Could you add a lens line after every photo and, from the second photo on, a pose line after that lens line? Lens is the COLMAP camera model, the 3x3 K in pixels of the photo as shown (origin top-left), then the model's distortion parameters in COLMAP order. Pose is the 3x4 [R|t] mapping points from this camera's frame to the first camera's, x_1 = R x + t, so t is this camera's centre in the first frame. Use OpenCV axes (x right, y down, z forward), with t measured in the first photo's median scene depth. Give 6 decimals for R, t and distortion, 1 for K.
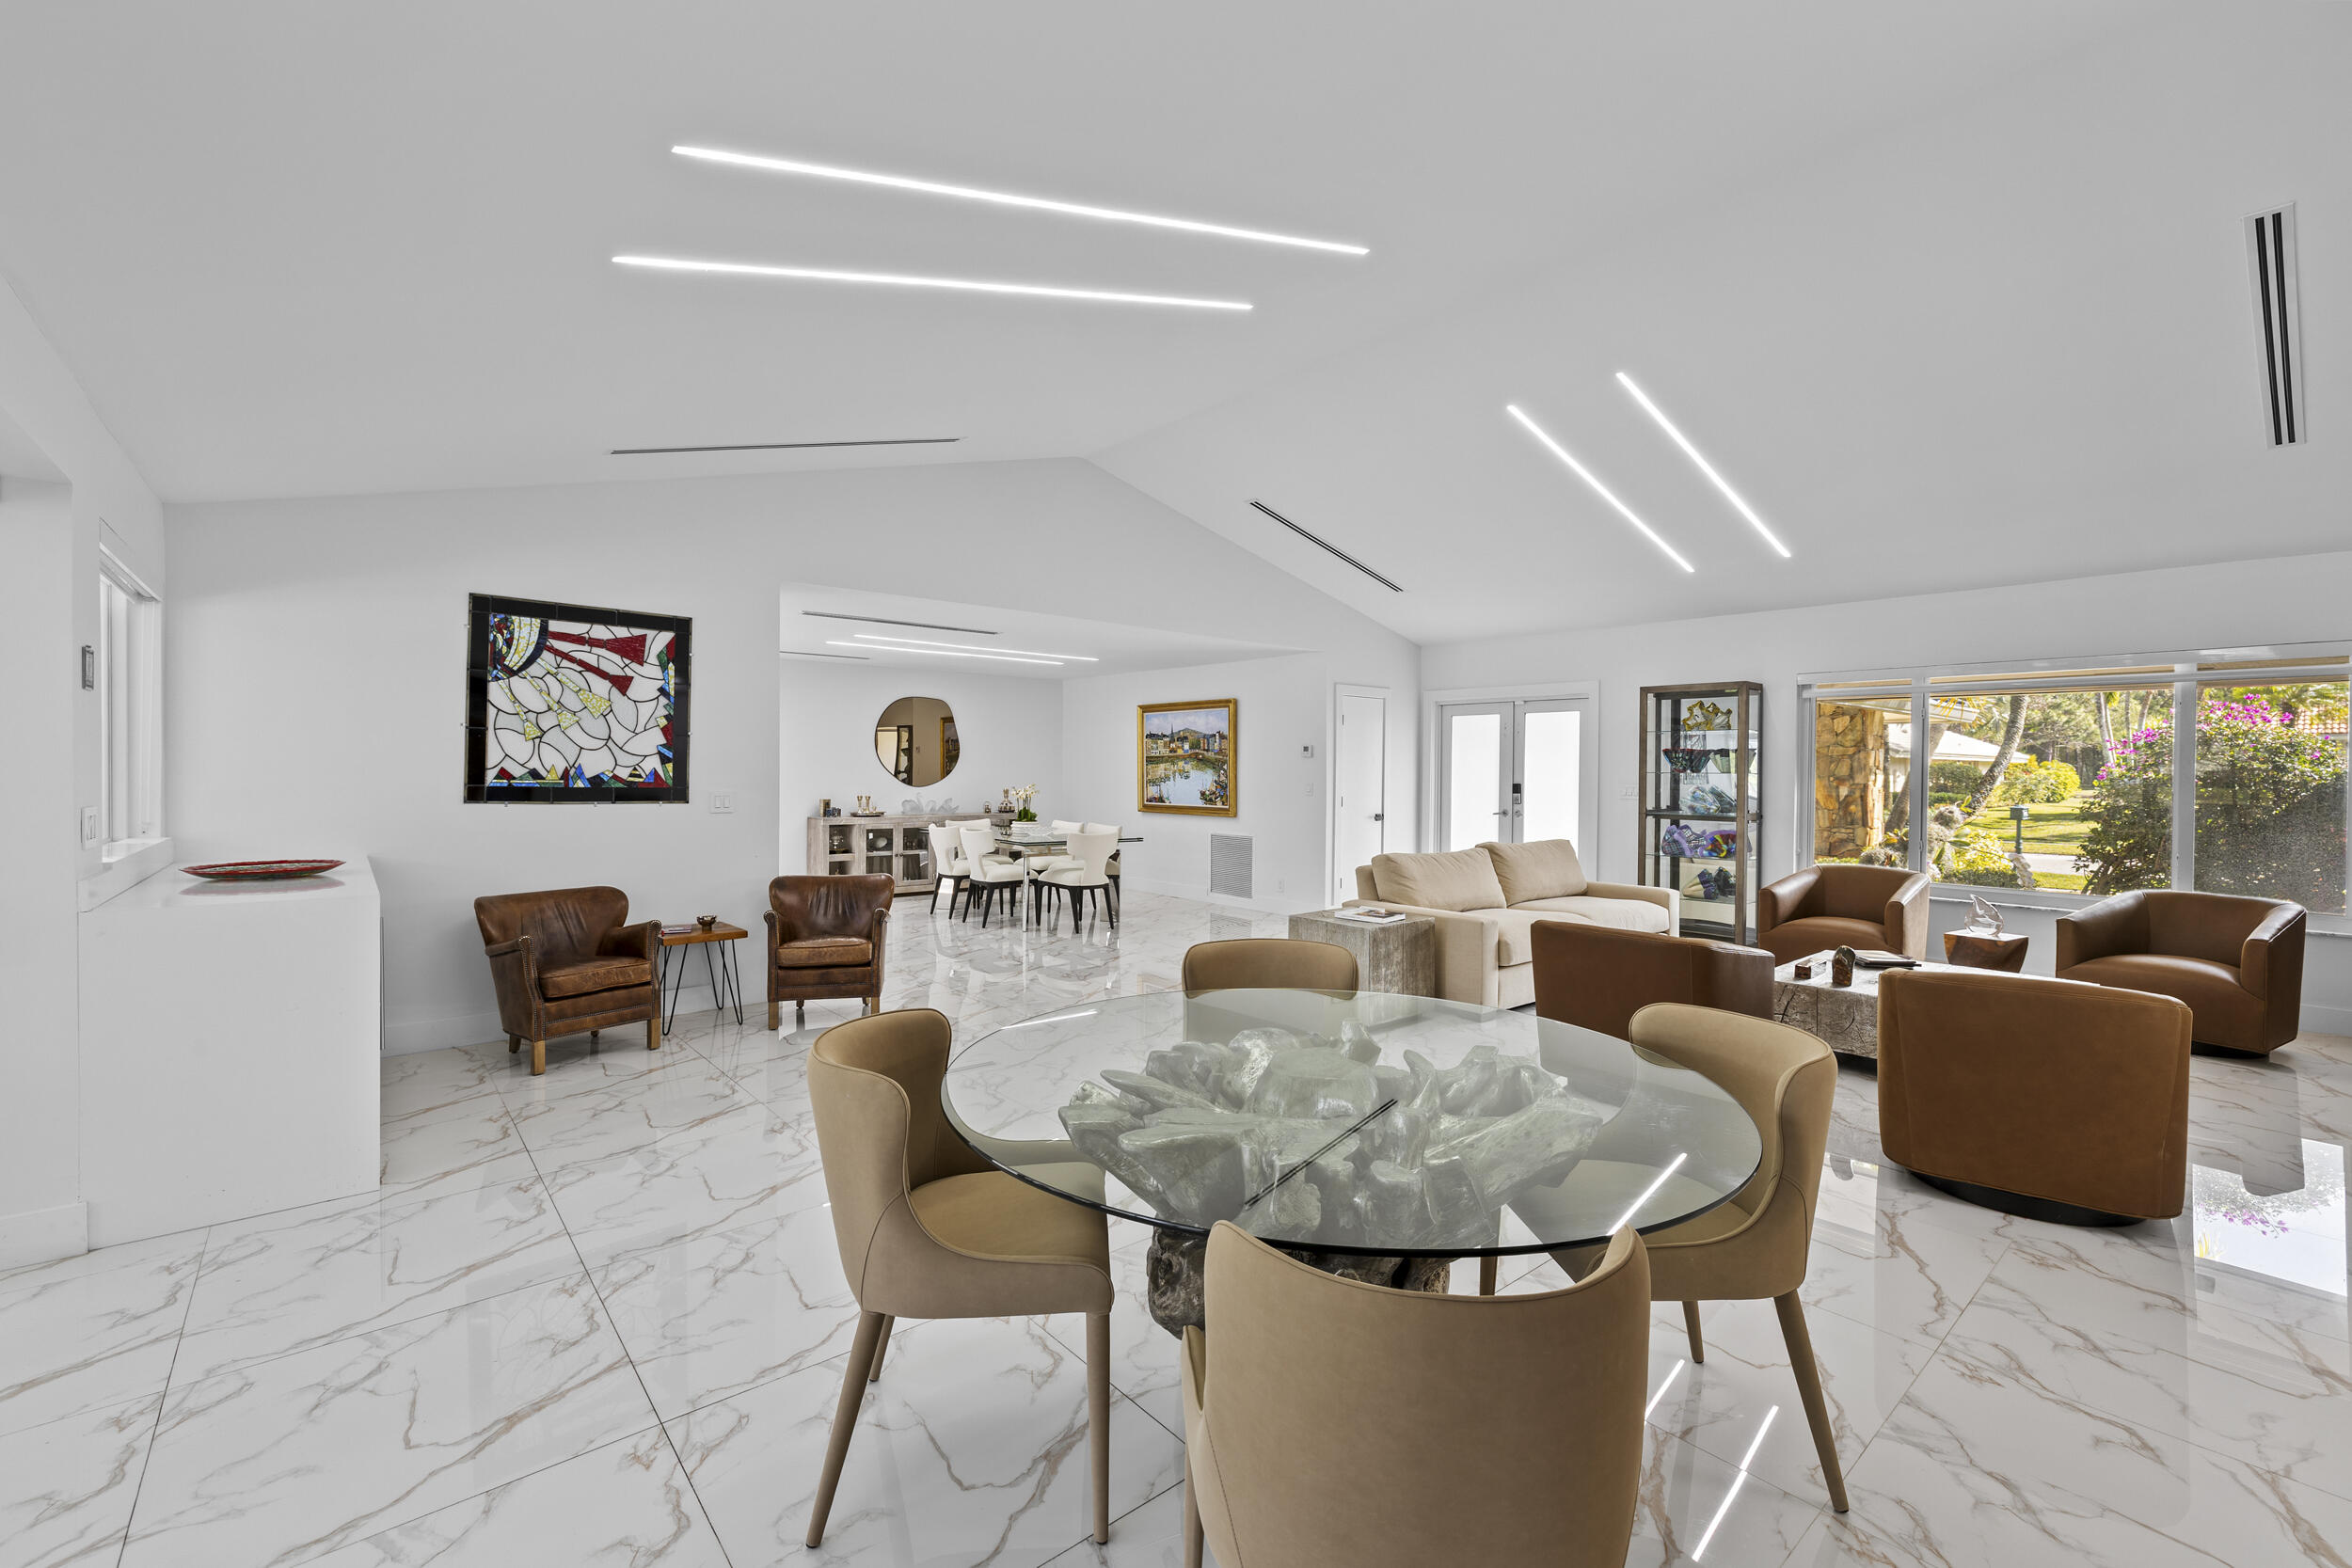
lens RADIAL K [[1011.5, 0, 1176.2], [0, 1011.5, 775.7], [0, 0, 1]] dist [0.007272, -0.000221]
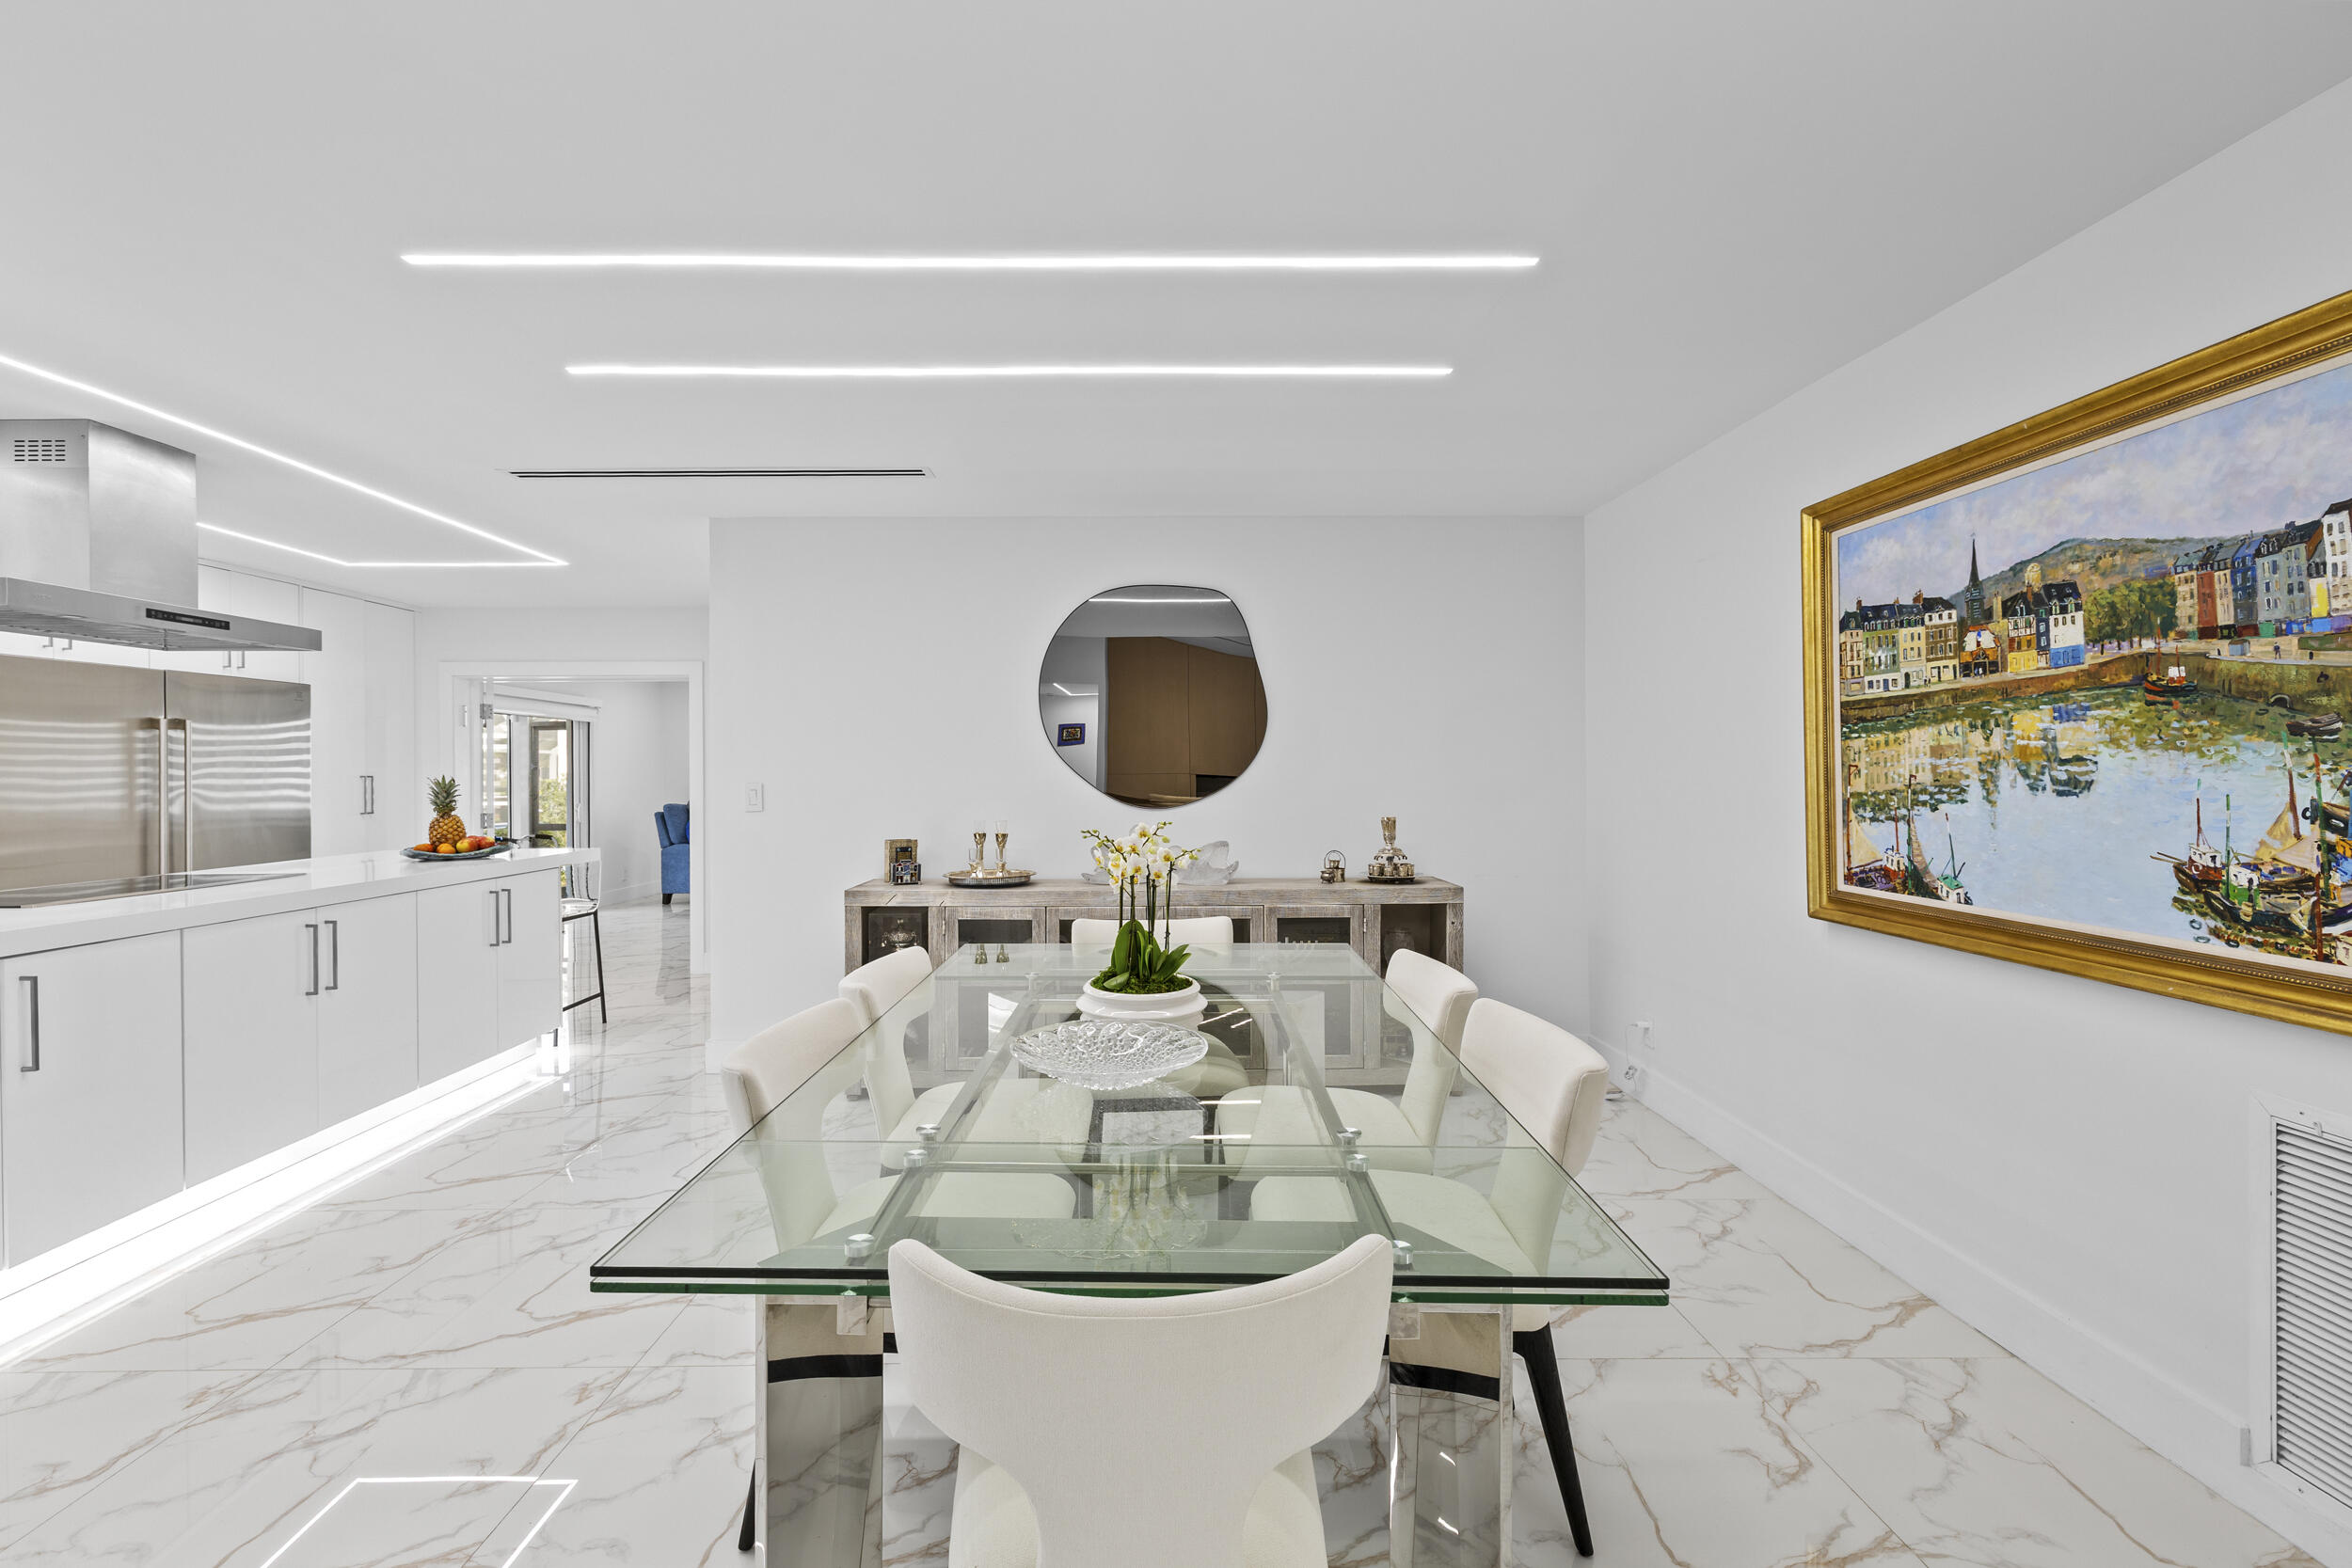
lens RADIAL K [[1011.5, 0, 1165.0], [0, 1011.5, 775.8], [0, 0, 1]] dist [0.007272, -0.000221]
pose [[0.781366, -0.006306, -0.624041, -0.004119], [0.006154, 0.999978, -0.002399, -0.001367], [0.624042, -0.001965, 0.781388, 0.751739]]
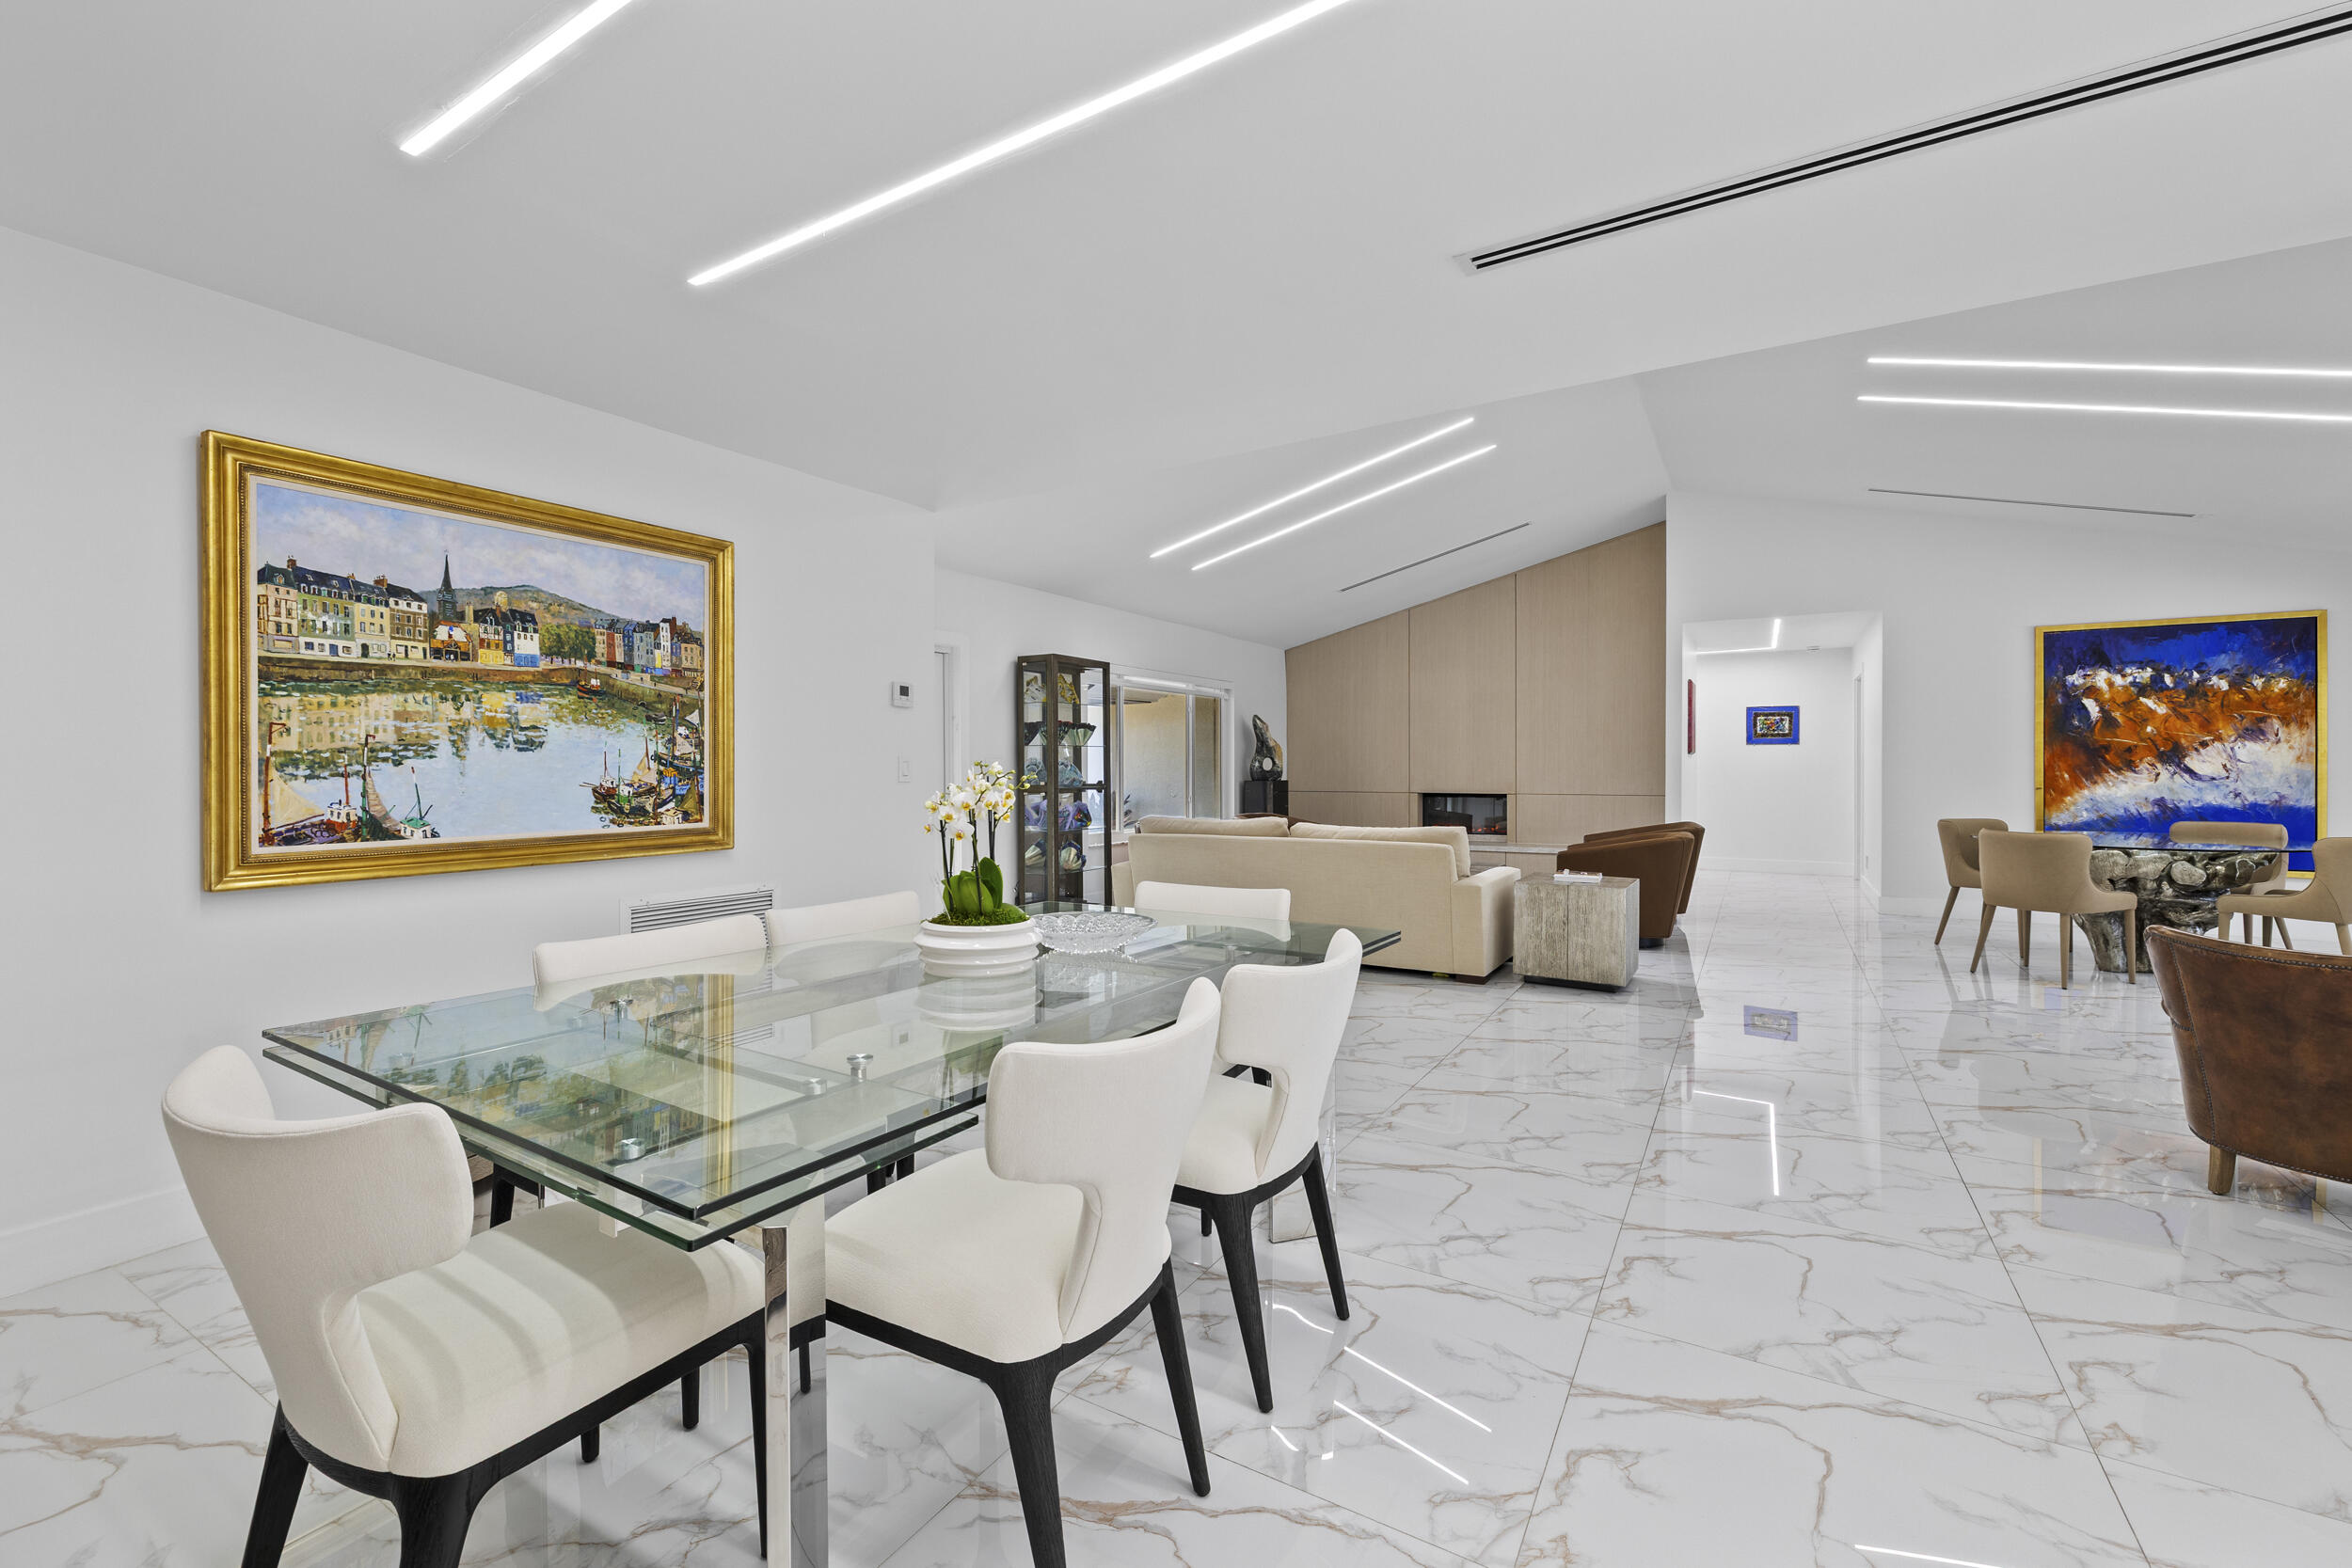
lens RADIAL K [[1011.5, 0, 1164.0], [0, 1011.5, 772.0], [0, 0, 1]] dist [0.007272, -0.000221]
pose [[-0.331052, -0.020819, 0.943383, -0.353640], [-0.005579, 0.999782, 0.020106, 0.002328], [-0.943596, 0.001392, -0.331096, 0.943948]]
